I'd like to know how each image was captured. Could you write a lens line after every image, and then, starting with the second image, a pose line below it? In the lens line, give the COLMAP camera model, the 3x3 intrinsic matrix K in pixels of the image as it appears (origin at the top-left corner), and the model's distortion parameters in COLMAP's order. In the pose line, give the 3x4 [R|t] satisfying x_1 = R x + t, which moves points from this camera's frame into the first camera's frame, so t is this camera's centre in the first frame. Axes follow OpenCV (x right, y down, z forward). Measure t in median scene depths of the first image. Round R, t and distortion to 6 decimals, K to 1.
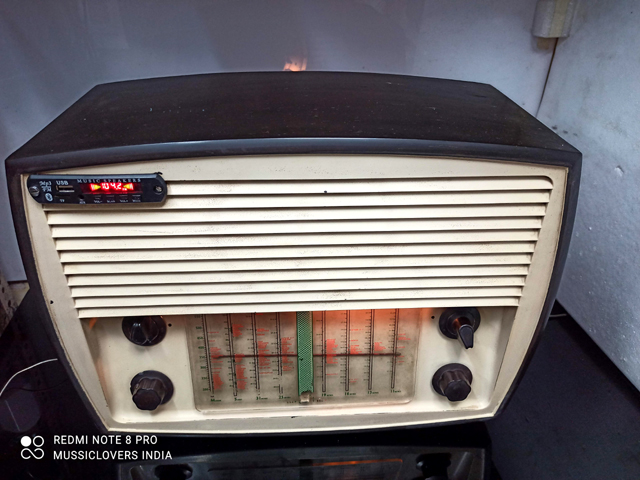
lens RADIAL K [[480.6, 0, 320.0], [0, 480.6, 240.0], [0, 0, 1]] dist [0.037817, -0.059533]
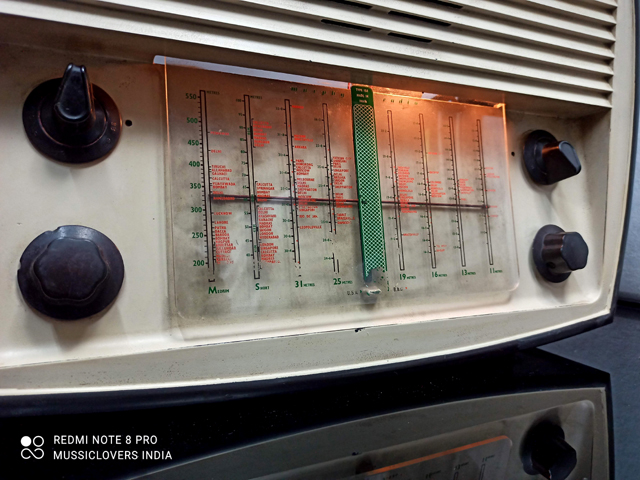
lens RADIAL K [[480.6, 0, 320.0], [0, 480.6, 240.0], [0, 0, 1]] dist [0.037817, -0.059533]
pose [[0.925469, -0.024121, 0.378055, -0.307470], [0.197024, 0.883024, -0.425970, 0.520864], [-0.323557, 0.468708, 0.821963, 0.551751]]
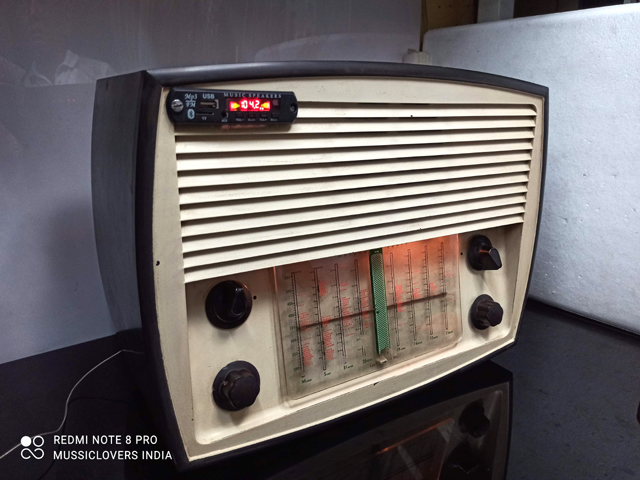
lens RADIAL K [[480.6, 0, 320.0], [0, 480.6, 240.0], [0, 0, 1]] dist [0.037817, -0.059533]
pose [[0.877917, -0.131637, 0.460362, -0.581703], [0.256385, 0.941255, -0.219784, 0.292585], [-0.404386, 0.310982, 0.860094, 0.134701]]
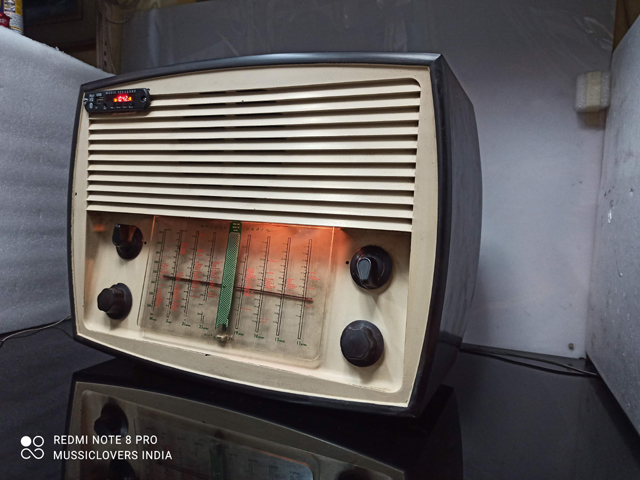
lens RADIAL K [[480.6, 0, 320.0], [0, 480.6, 240.0], [0, 0, 1]] dist [0.037817, -0.059533]
pose [[0.884309, 0.063129, -0.462614, 0.624990], [-0.284327, 0.858724, -0.426322, 0.545361], [0.370345, 0.508534, 0.777327, 0.198093]]
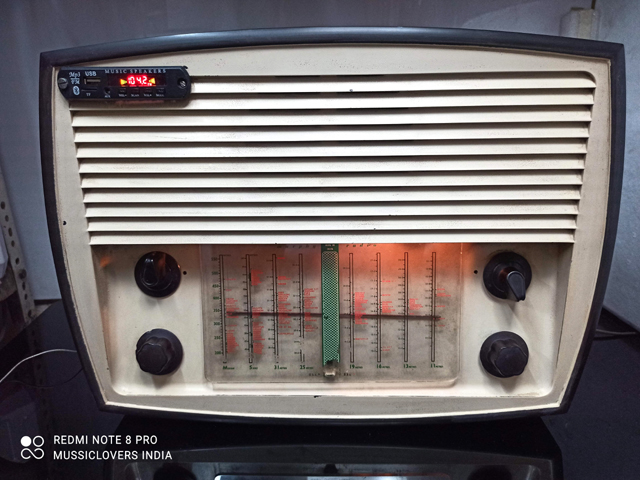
lens RADIAL K [[480.6, 0, 320.0], [0, 480.6, 240.0], [0, 0, 1]] dist [0.037817, -0.059533]
pose [[0.996721, 0.000746, -0.080916, 0.020975], [-0.022264, 0.963894, -0.265355, 0.341280], [0.077796, 0.266287, 0.960749, 0.111144]]
